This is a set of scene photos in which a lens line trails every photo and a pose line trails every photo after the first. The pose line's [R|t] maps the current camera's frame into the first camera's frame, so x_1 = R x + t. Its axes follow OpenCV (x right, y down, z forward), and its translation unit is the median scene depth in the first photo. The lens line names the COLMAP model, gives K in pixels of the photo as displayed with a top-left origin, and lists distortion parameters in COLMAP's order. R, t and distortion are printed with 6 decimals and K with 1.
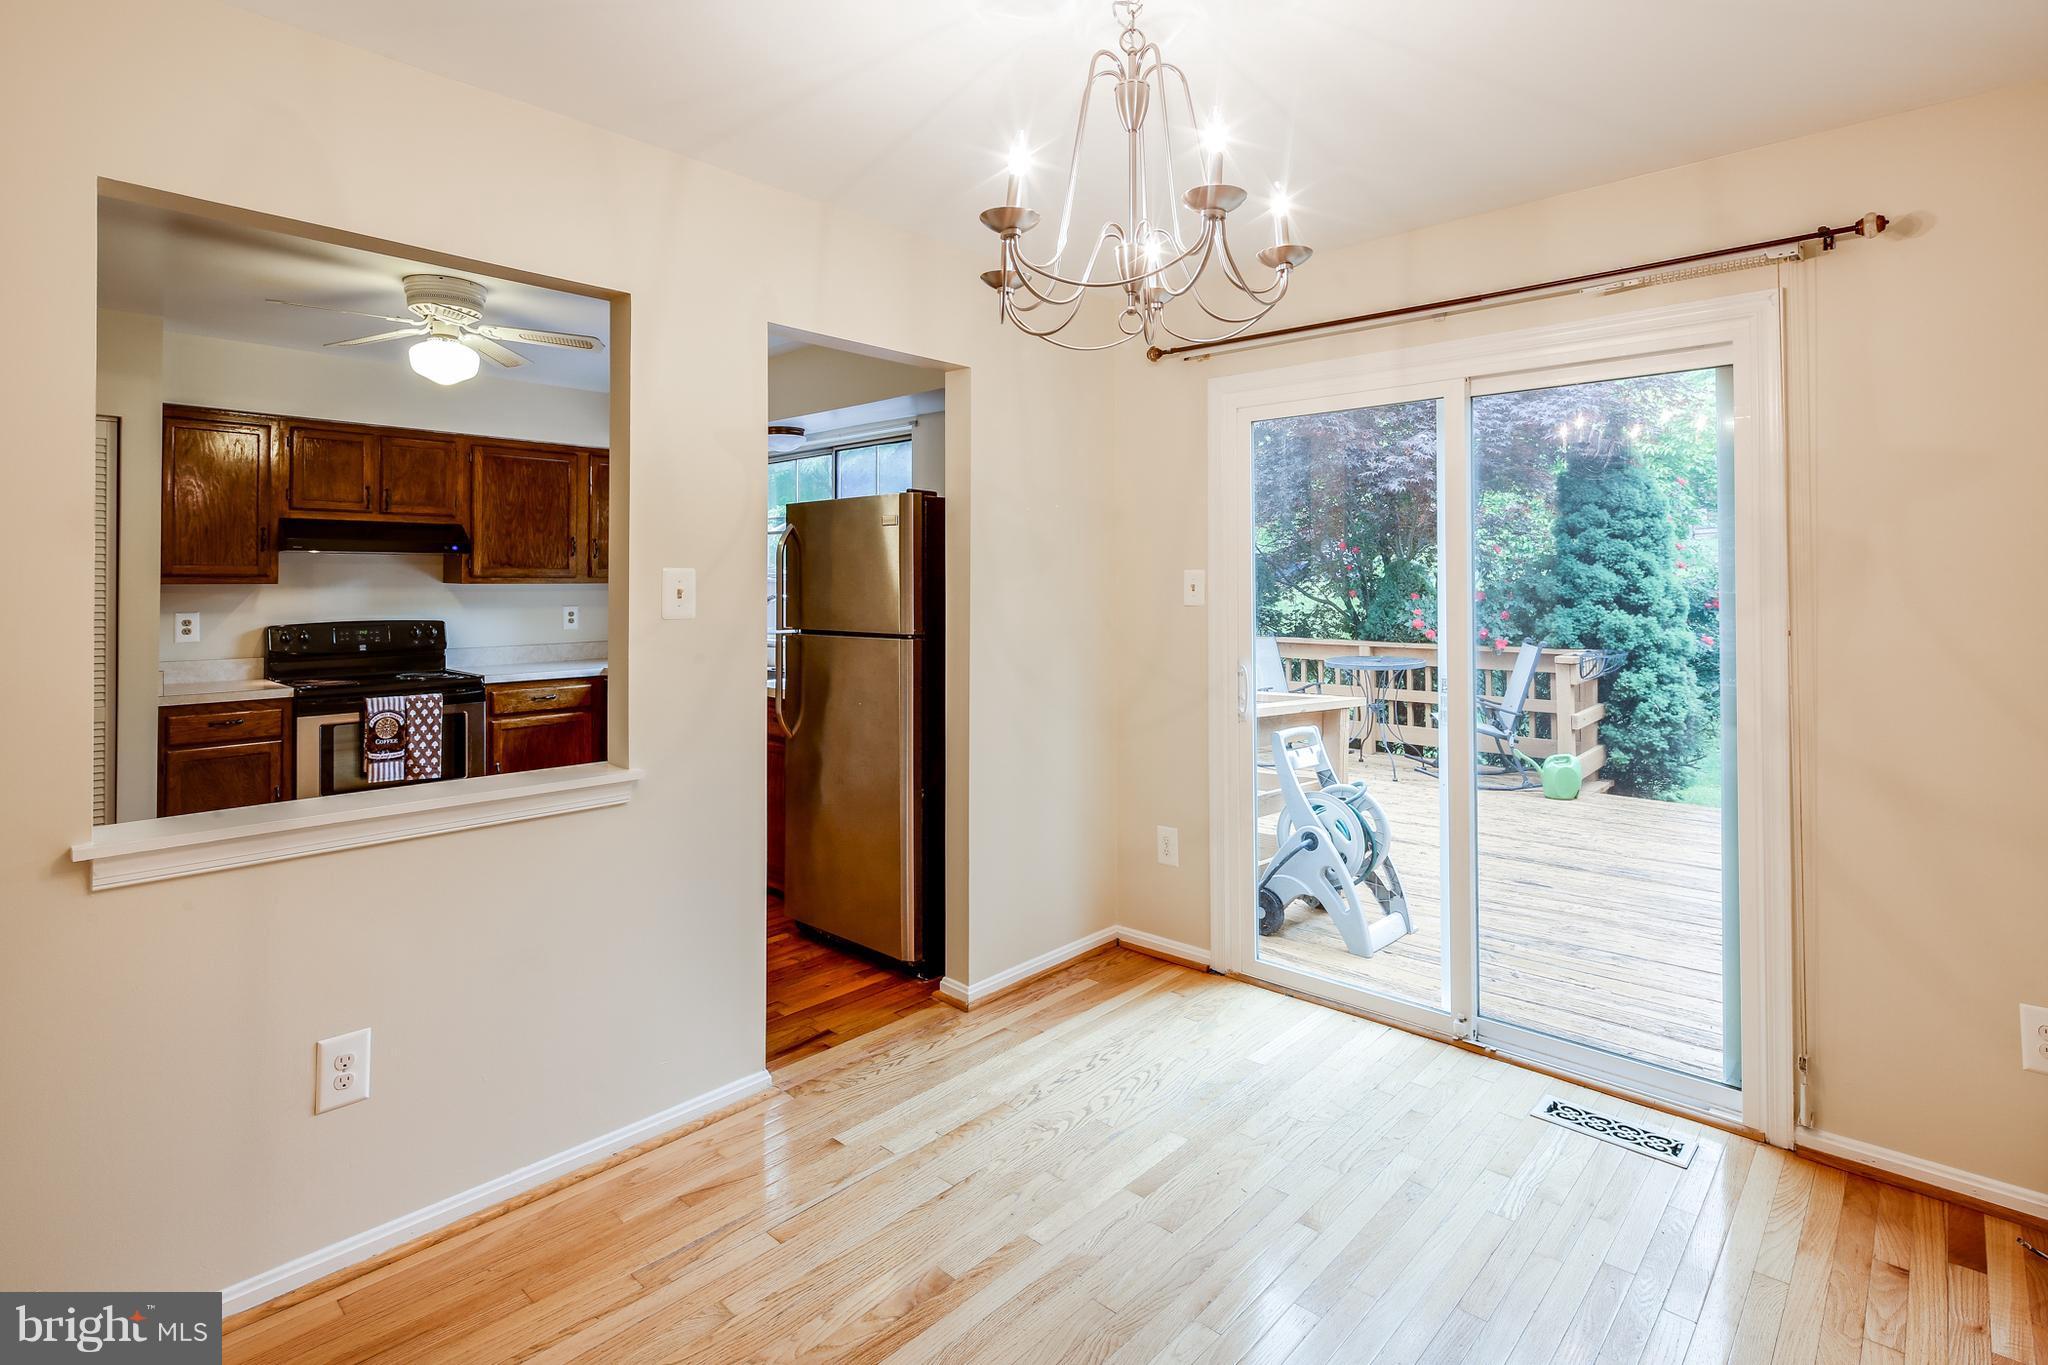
lens RADIAL K [[1003.5, 0, 1036.7], [0, 1003.5, 570.2], [0, 0, 1]] dist [-0.000875, -0.002348]
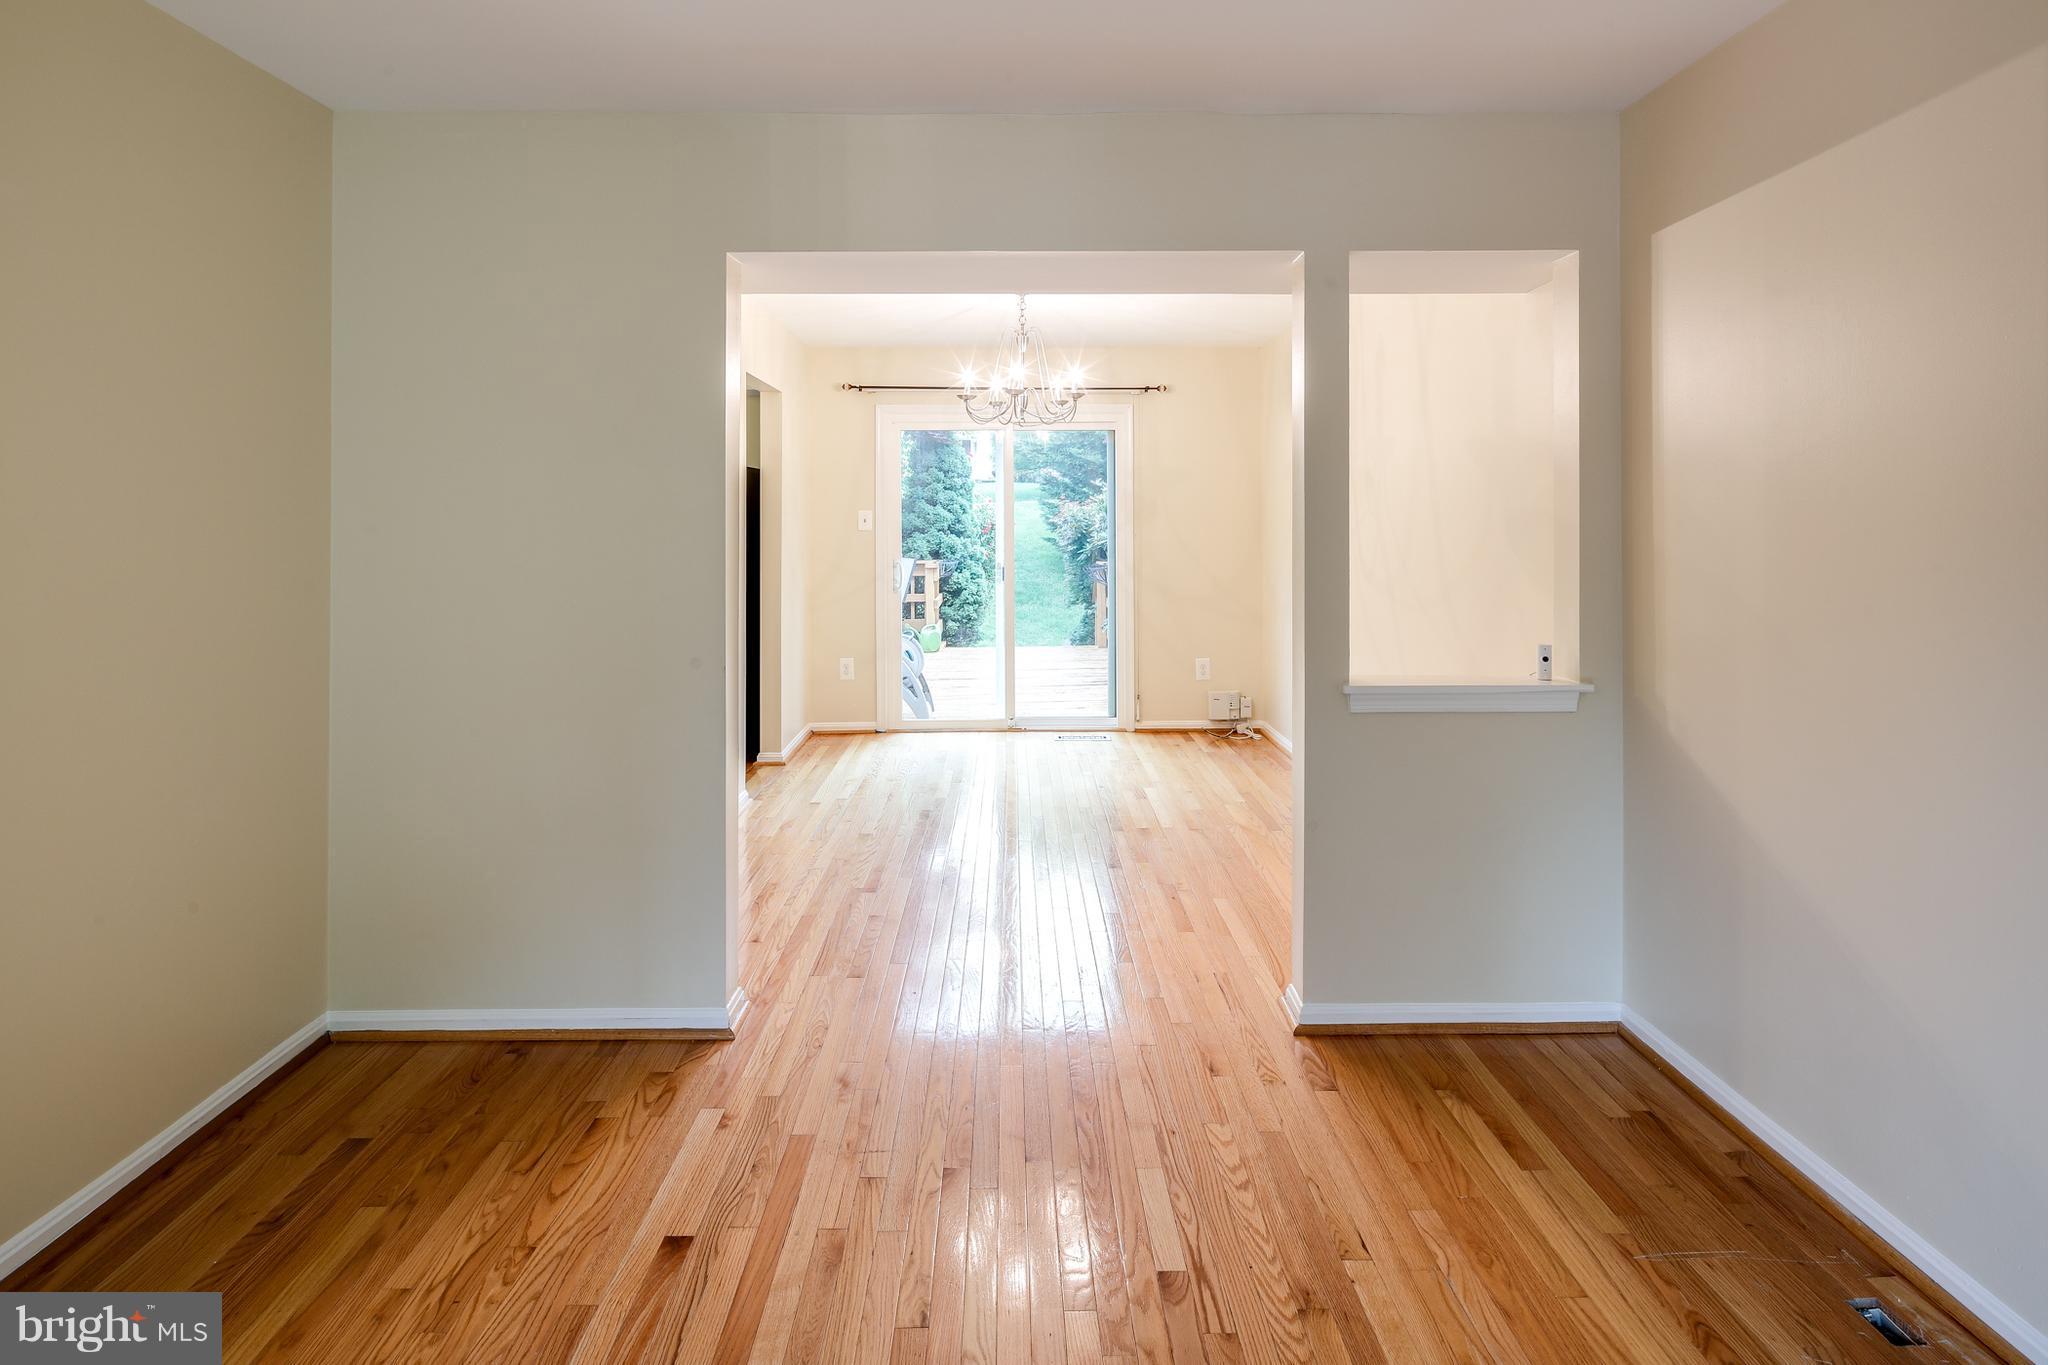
lens RADIAL K [[1008.7, 0, 1040.2], [0, 1008.7, 514.2], [0, 0, 1]] dist [0.011343, -0.008161]
pose [[0.713635, -0.000365, 0.700518, -0.658995], [-0.004861, 0.999973, 0.005473, -0.003647], [-0.700501, -0.007311, 0.713614, -0.370875]]
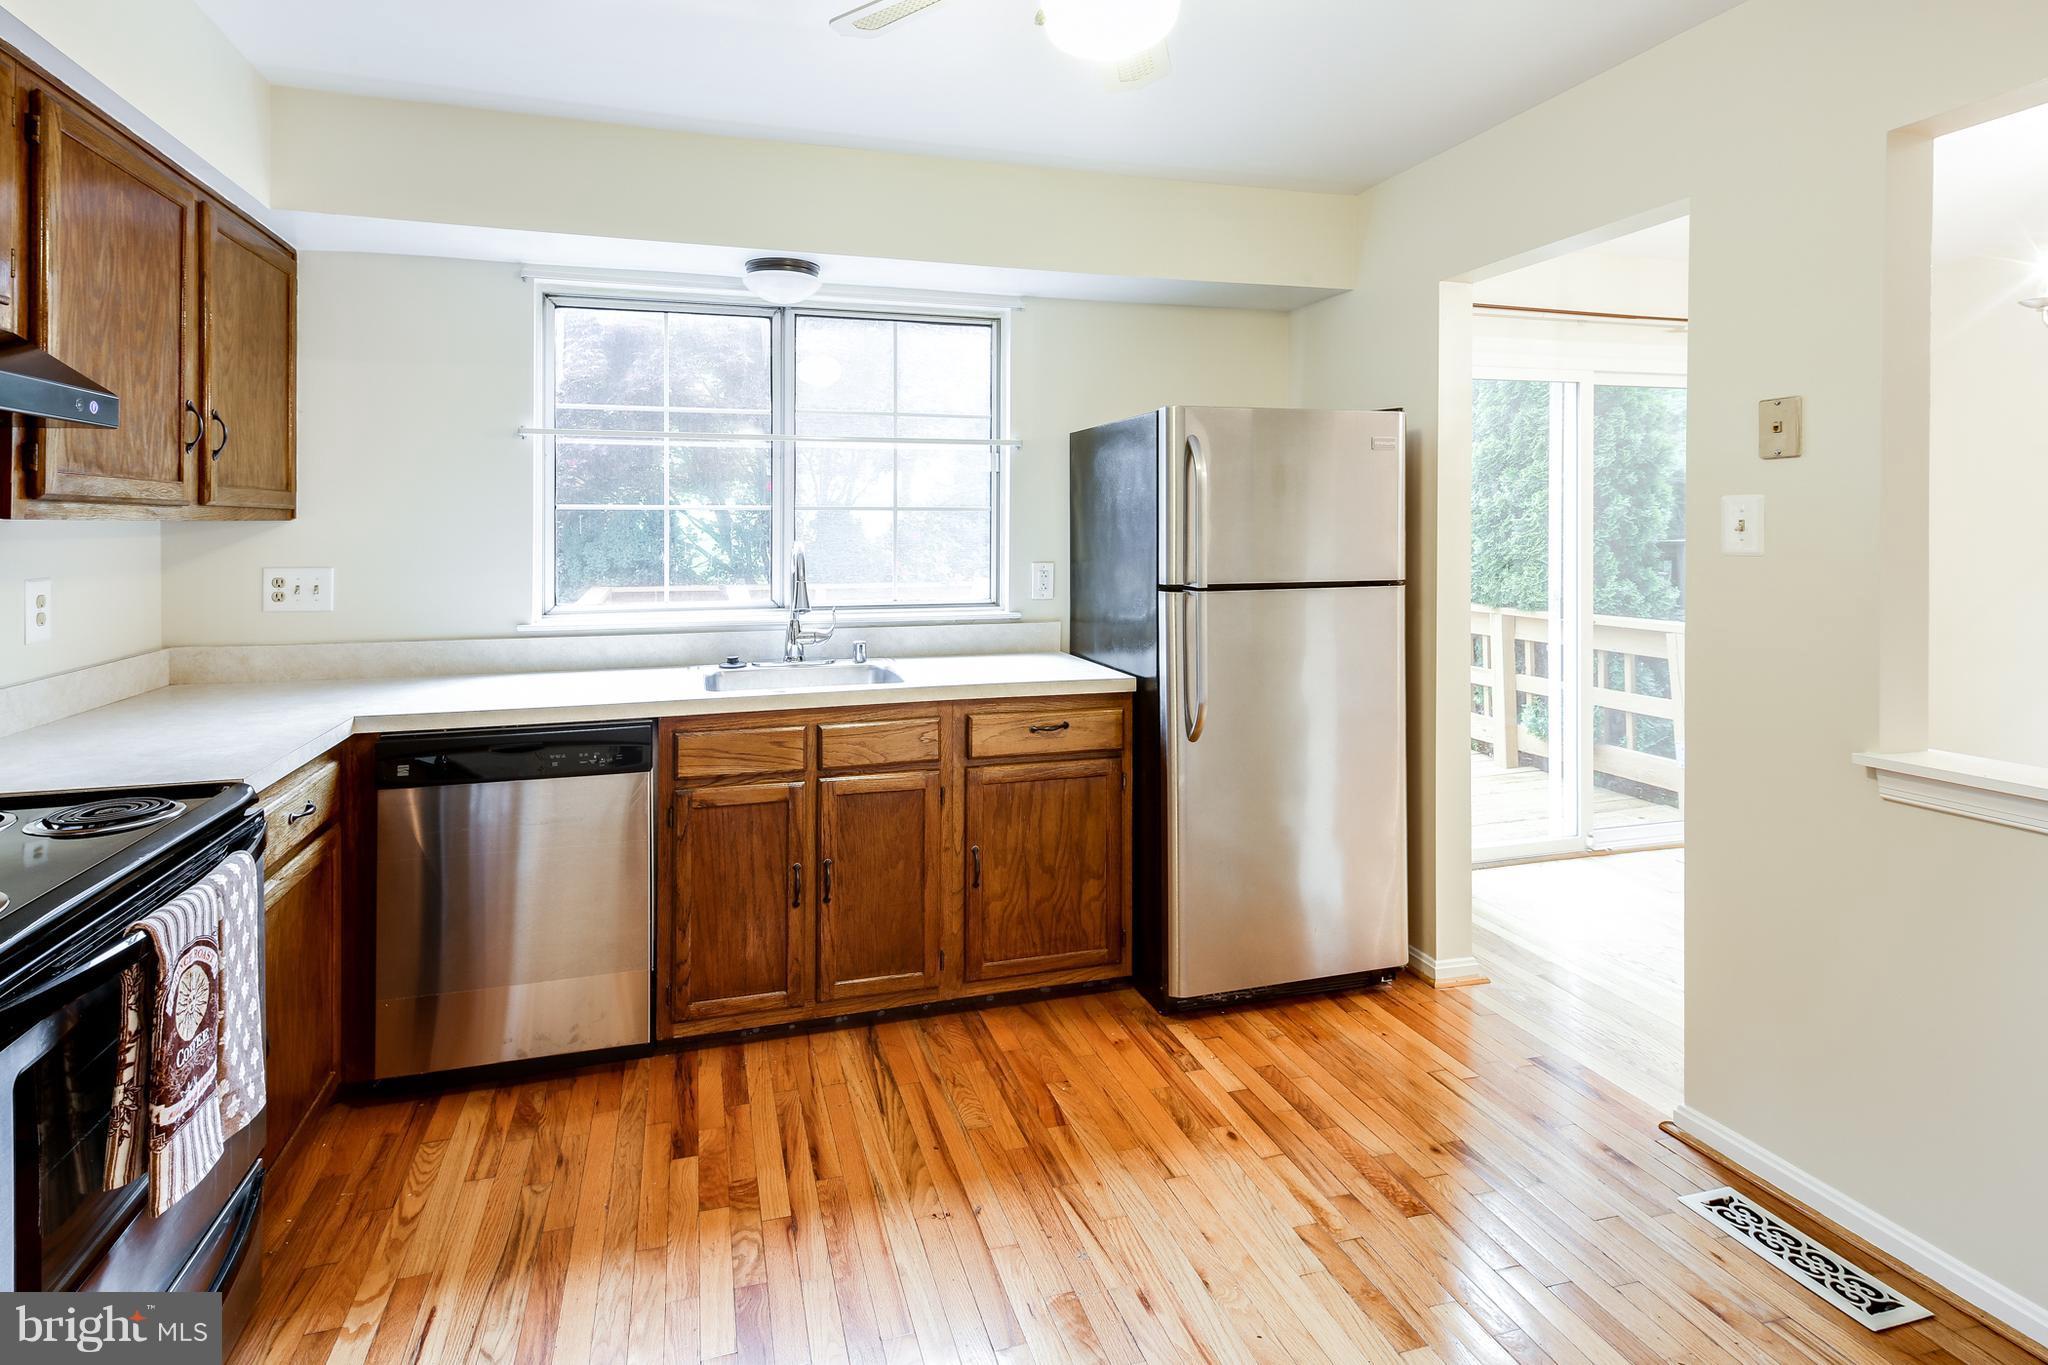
lens RADIAL K [[1008.7, 0, 979.0], [0, 1008.7, 525.3], [0, 0, 1]] dist [0.011343, -0.008161]
pose [[0.513205, 0.001351, 0.858265, -0.755747], [-0.009475, 0.999947, 0.004092, 0.012670], [-0.858214, -0.010232, 0.513190, 0.623575]]
